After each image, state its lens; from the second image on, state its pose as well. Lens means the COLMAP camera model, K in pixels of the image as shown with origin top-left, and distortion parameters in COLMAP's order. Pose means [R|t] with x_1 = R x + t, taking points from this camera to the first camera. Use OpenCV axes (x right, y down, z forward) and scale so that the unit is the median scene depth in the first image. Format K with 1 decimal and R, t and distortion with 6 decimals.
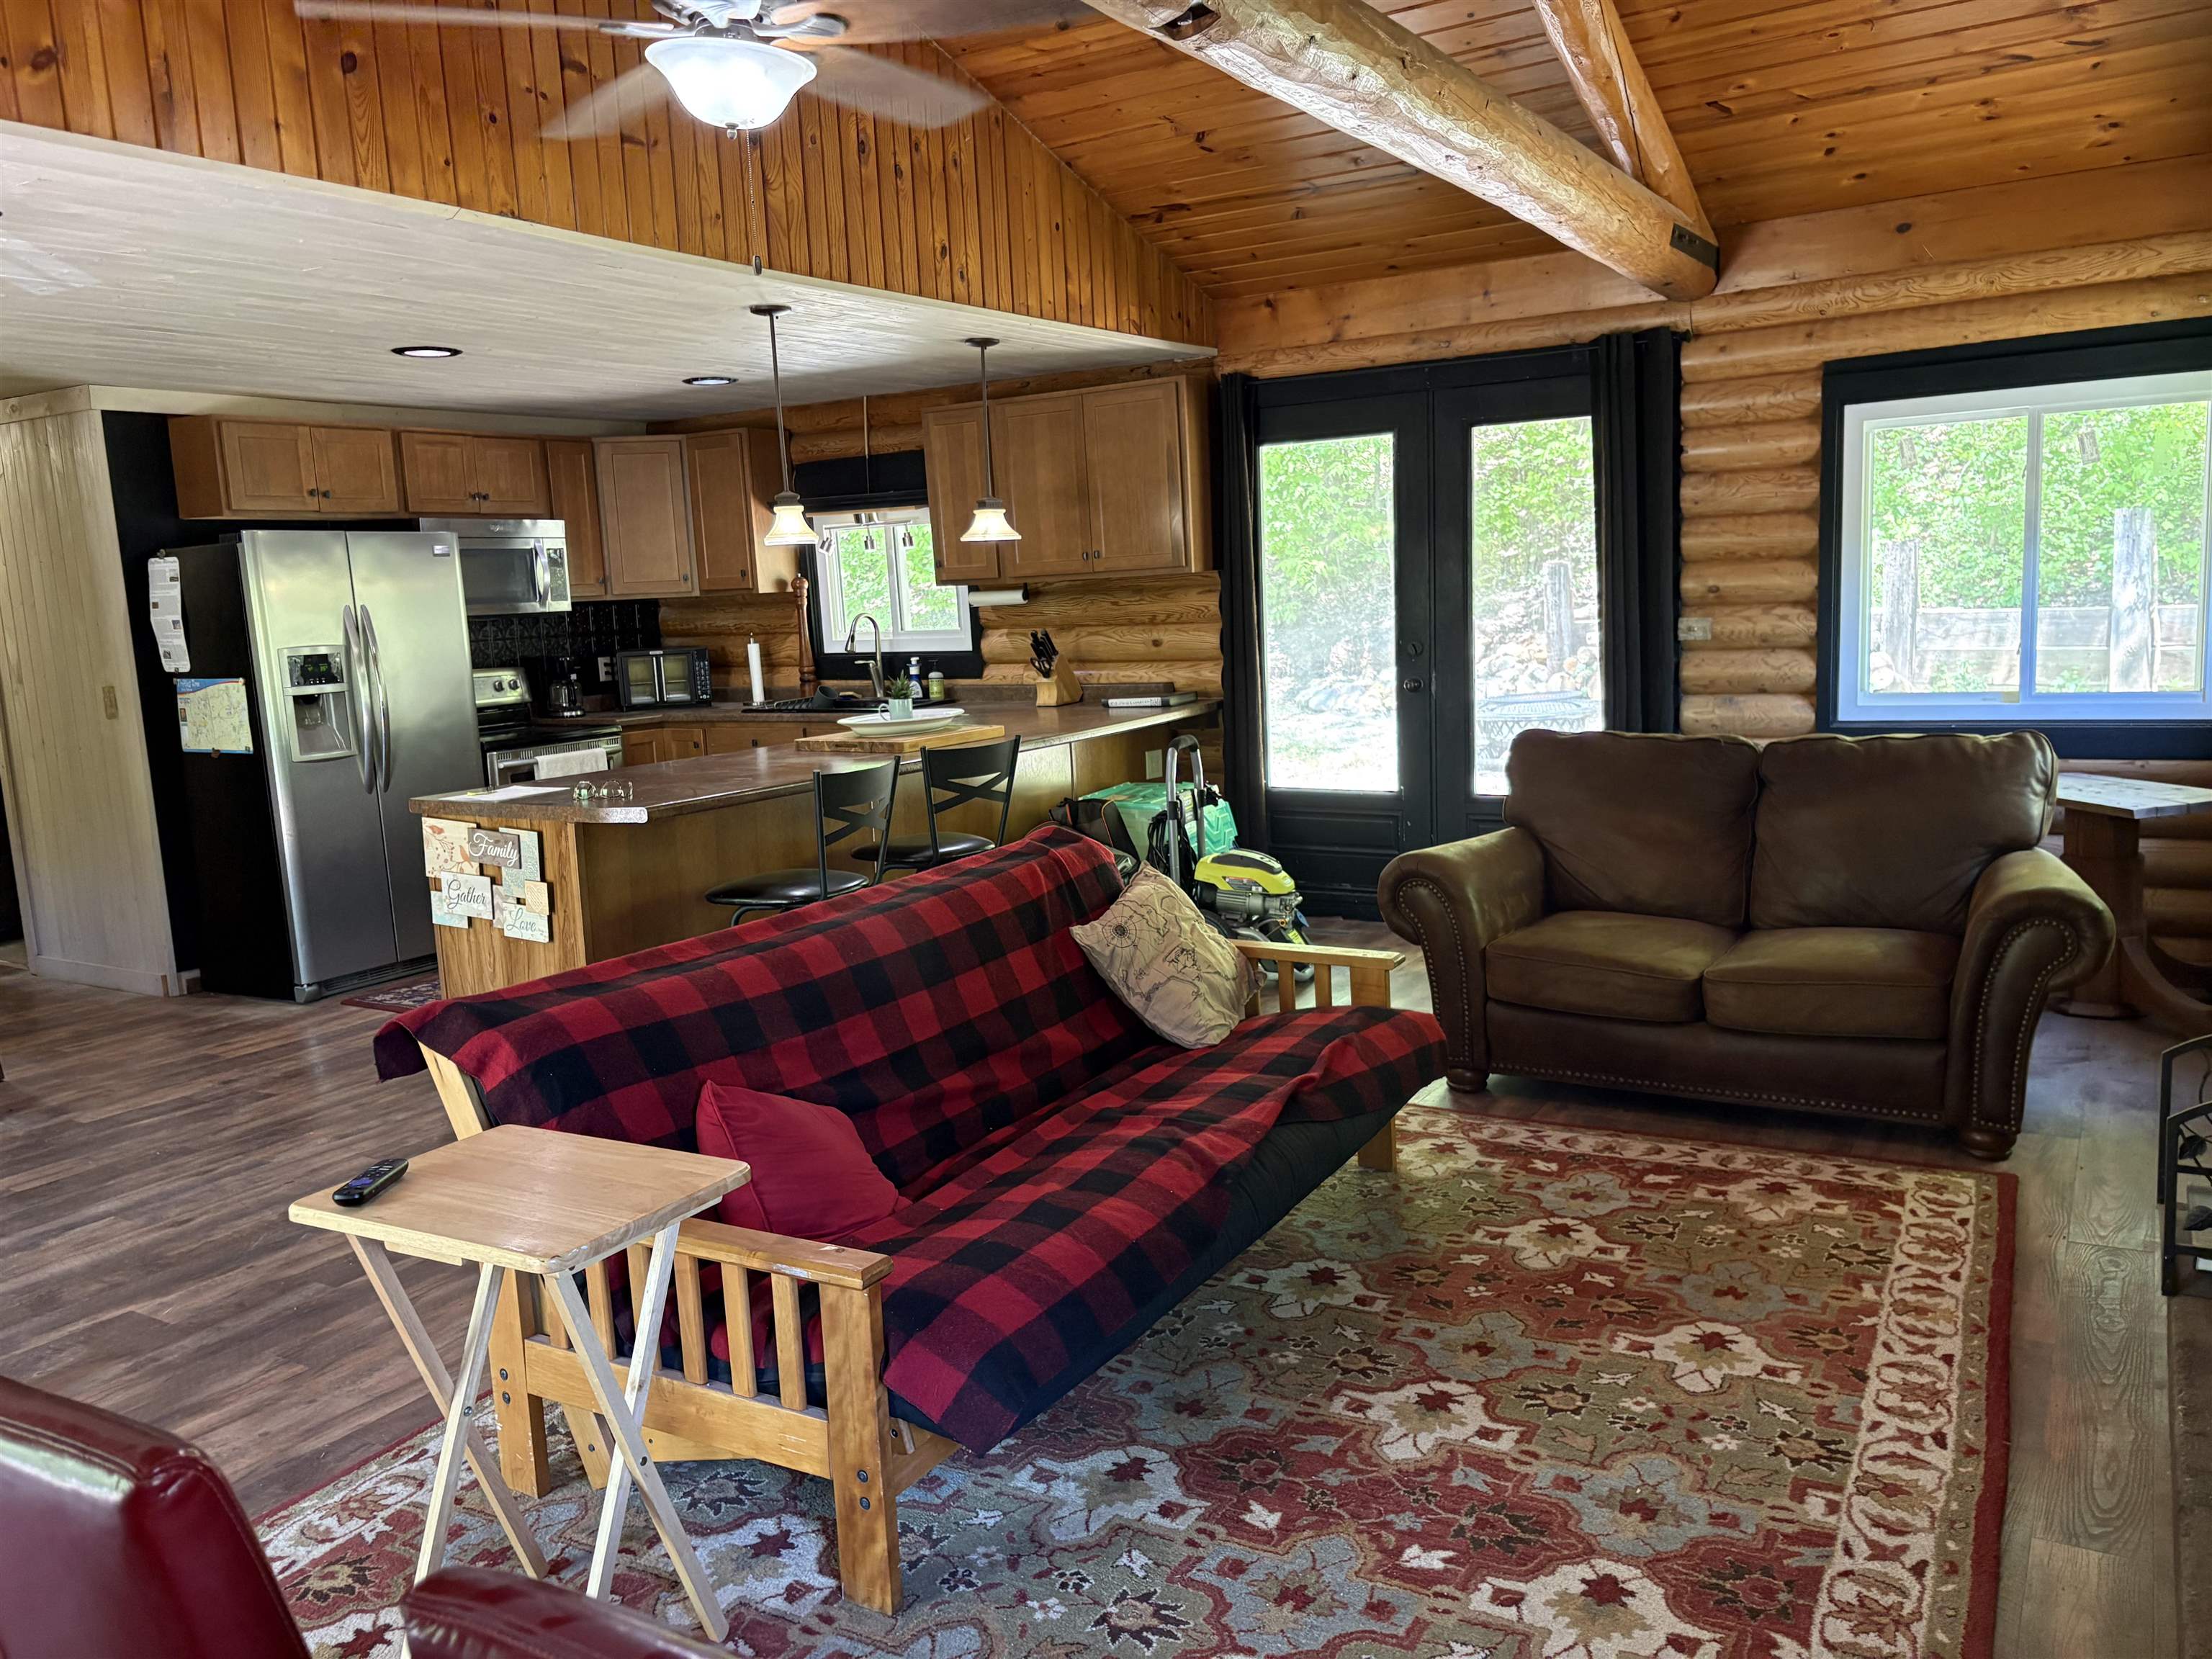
lens RADIAL K [[1657.1, 0, 1116.5], [0, 1657.1, 830.8], [0, 0, 1]] dist [0.065974, -0.075029]
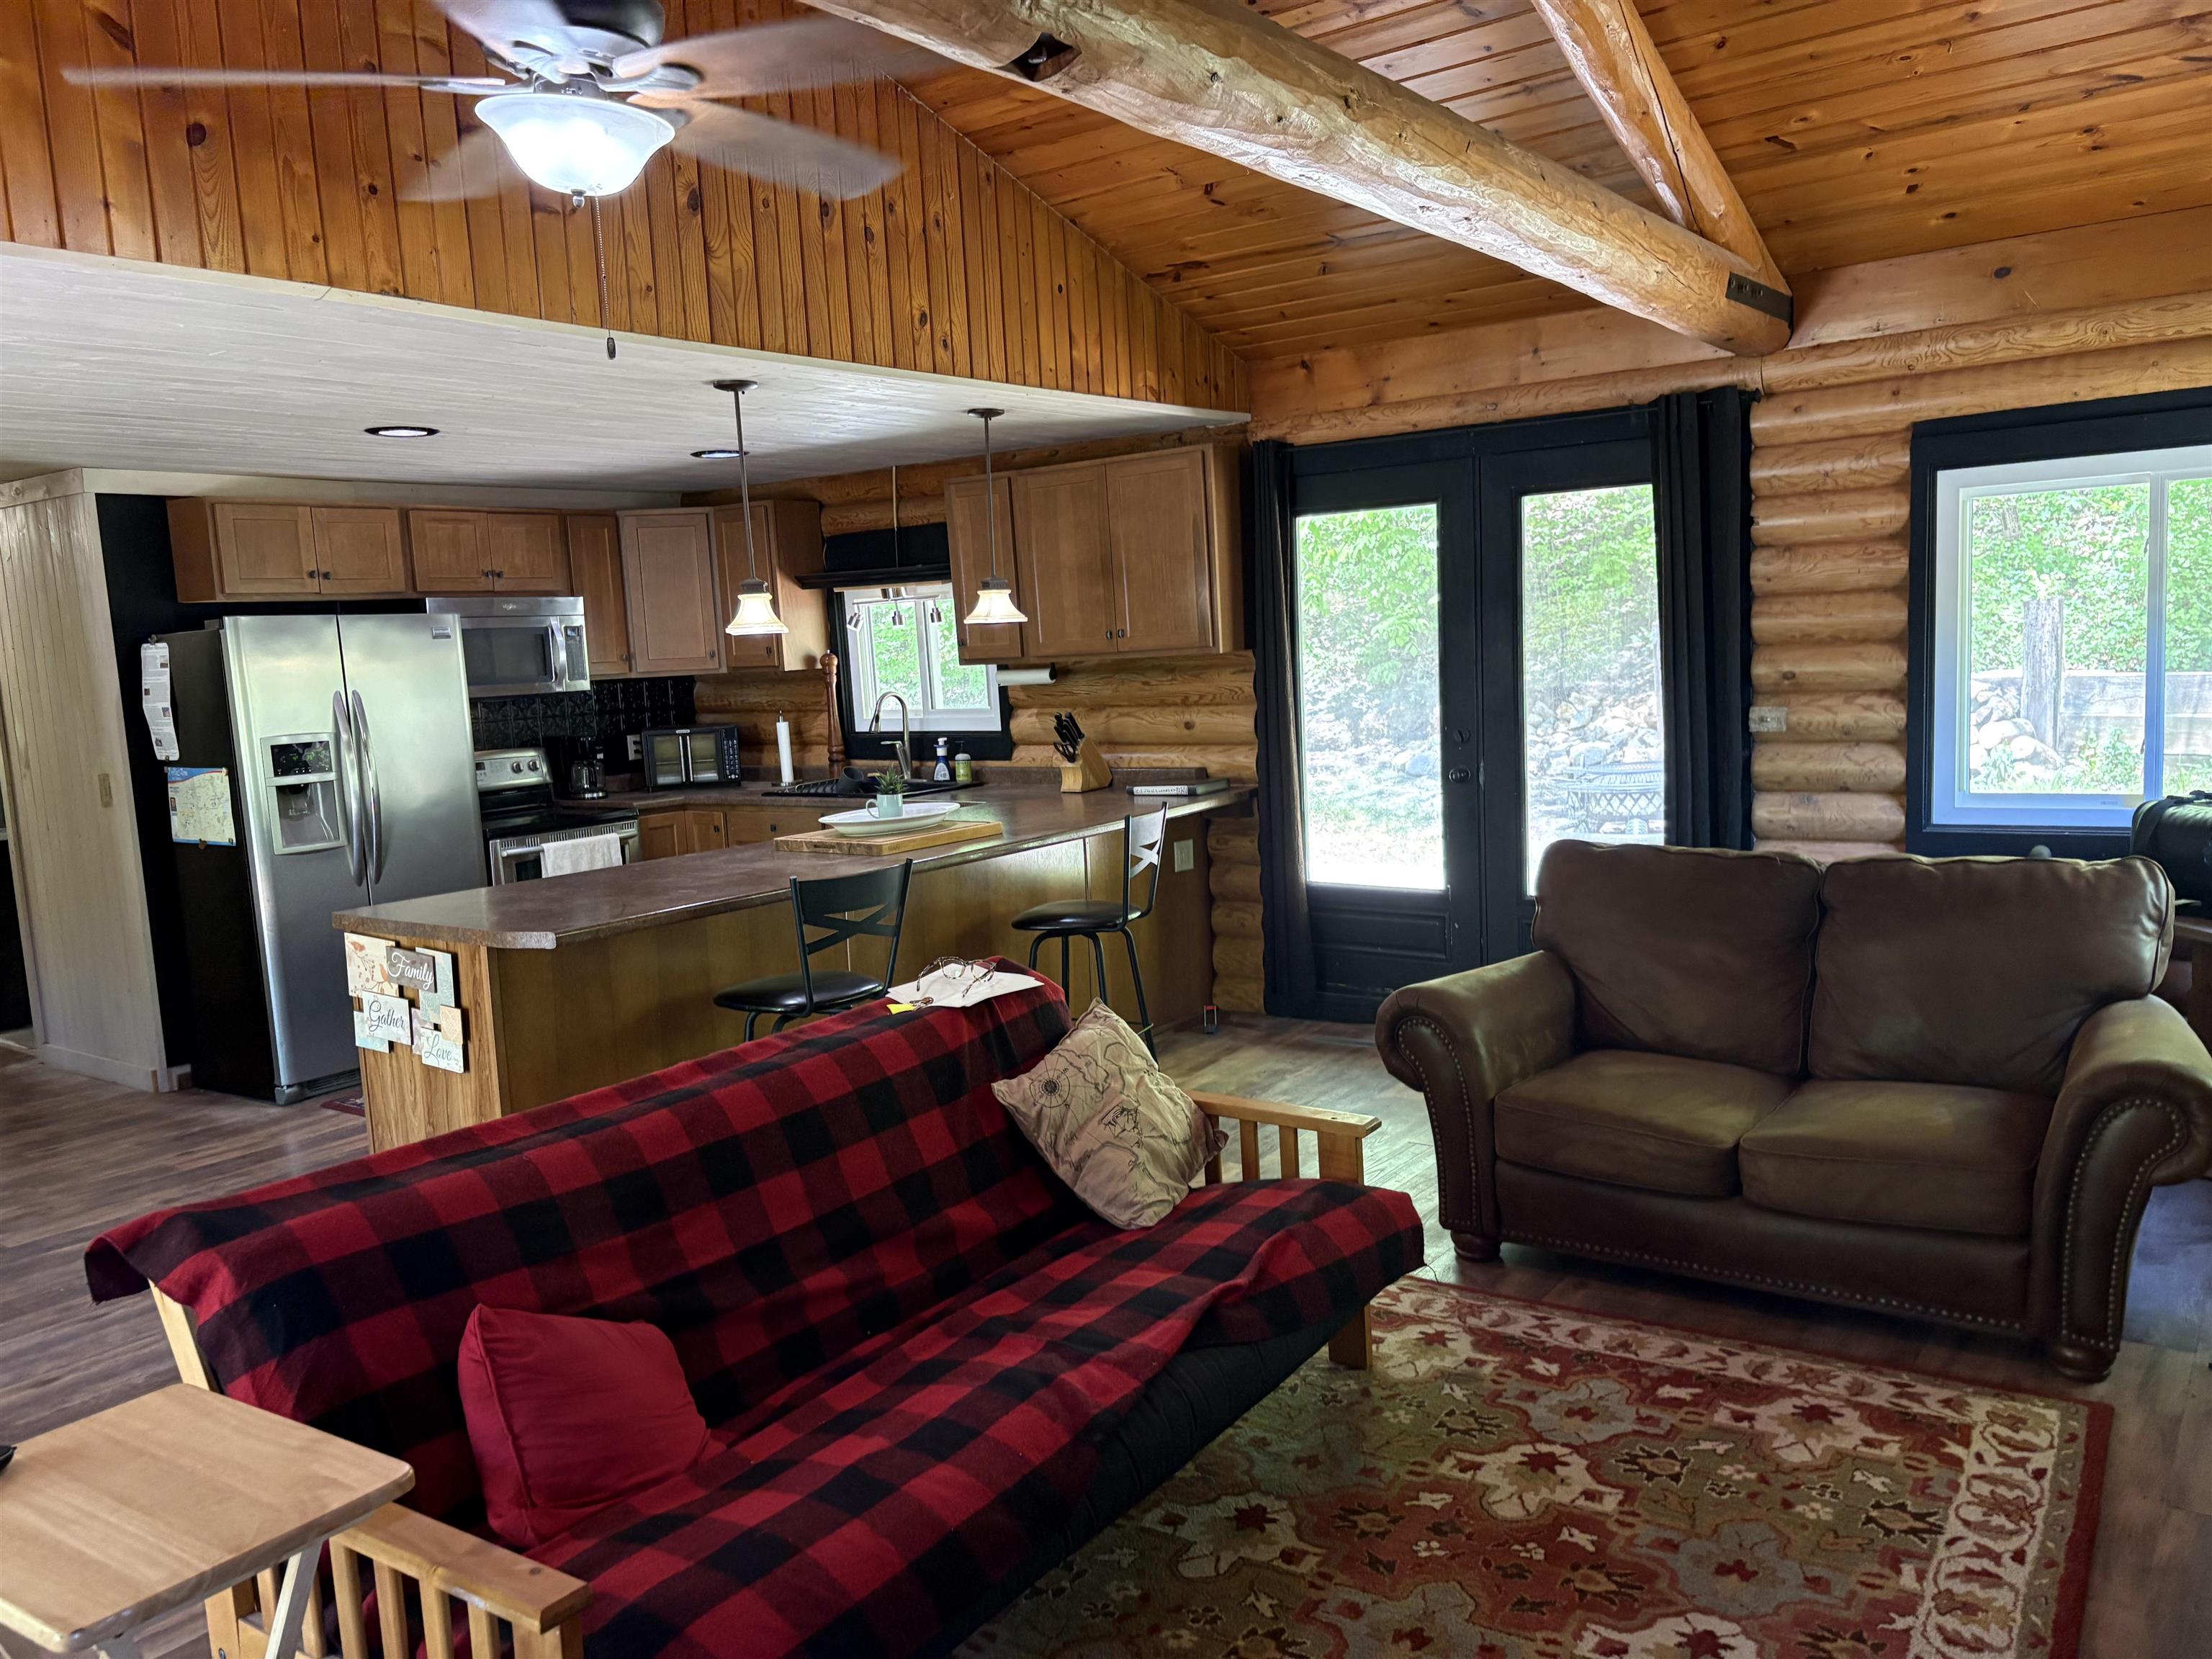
lens RADIAL K [[1652.2, 0, 1117.4], [0, 1652.2, 843.8], [0, 0, 1]] dist [0.072485, -0.084293]
pose [[0.996896, 0.006773, -0.078436, 0.077029], [-0.008268, 0.999790, -0.018749, -0.038465], [0.078292, 0.019339, 0.996743, 0.091019]]
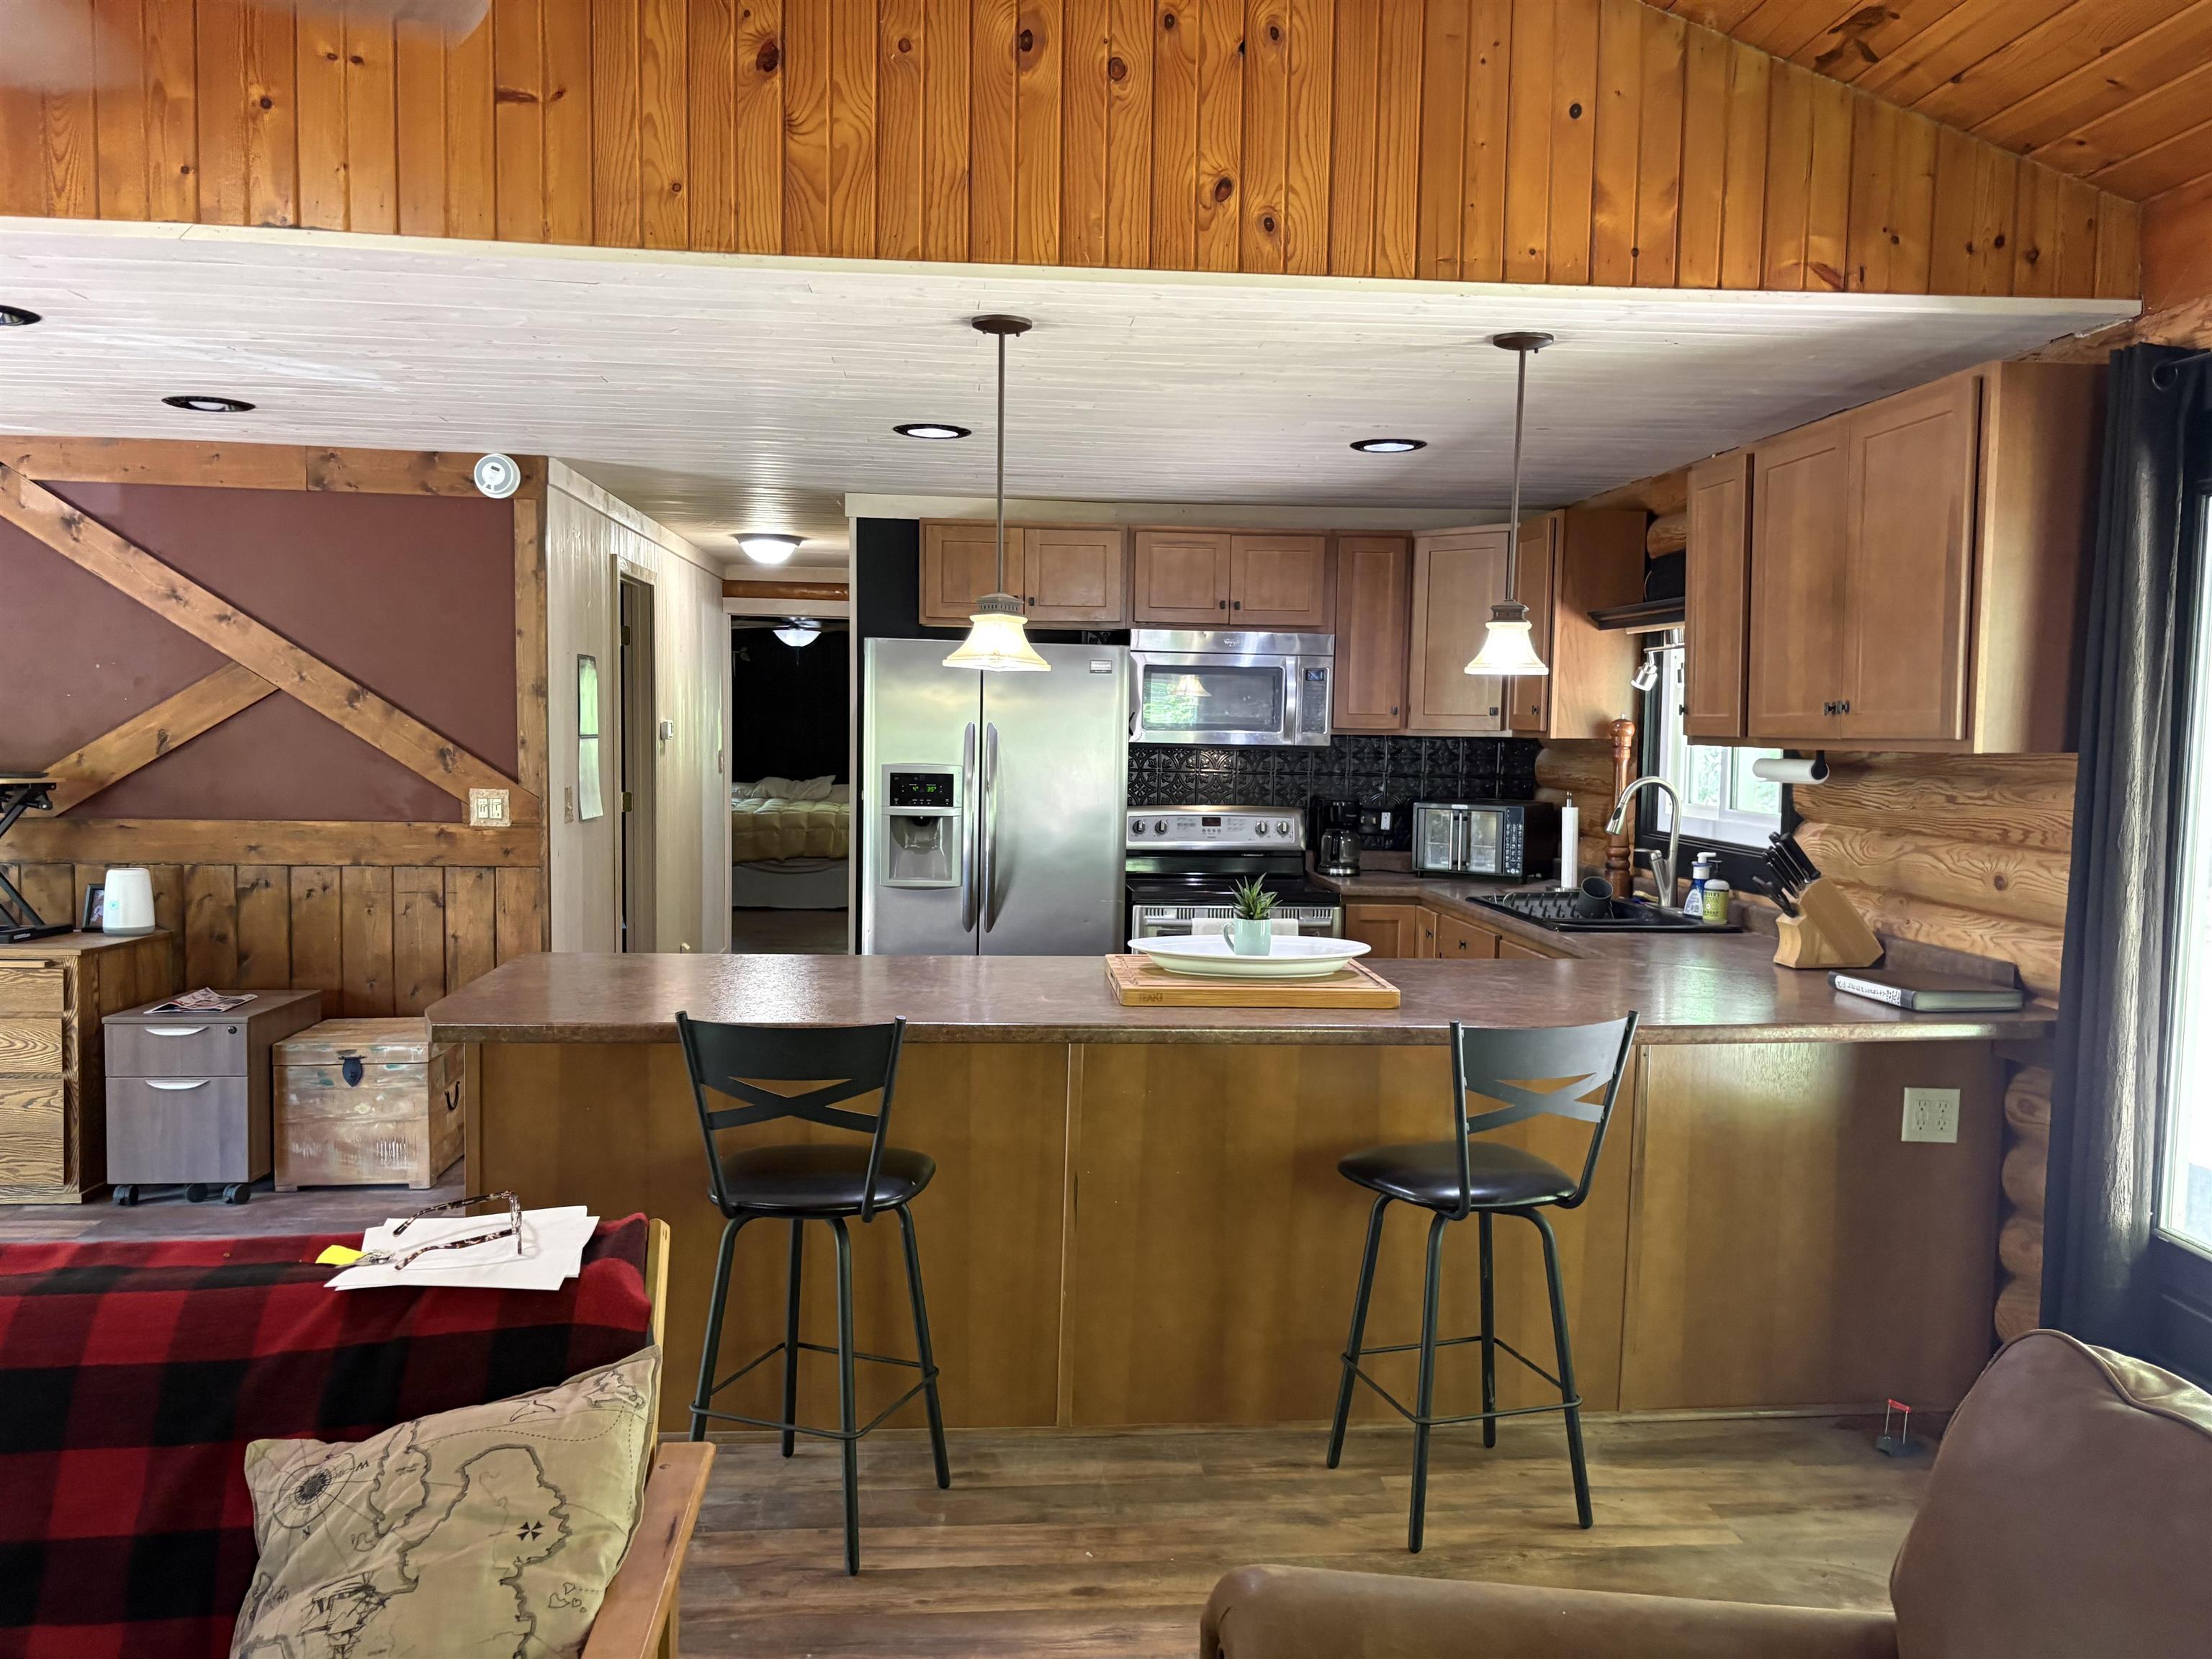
lens RADIAL K [[1679.5, 0, 1150.9], [0, 1679.5, 828.5], [0, 0, 1]] dist [0.075896, -0.087862]
pose [[0.605845, 0.109669, -0.787987, 0.372412], [-0.163477, 0.986479, 0.011605, -0.124241], [0.778606, 0.121787, 0.615582, 0.627067]]
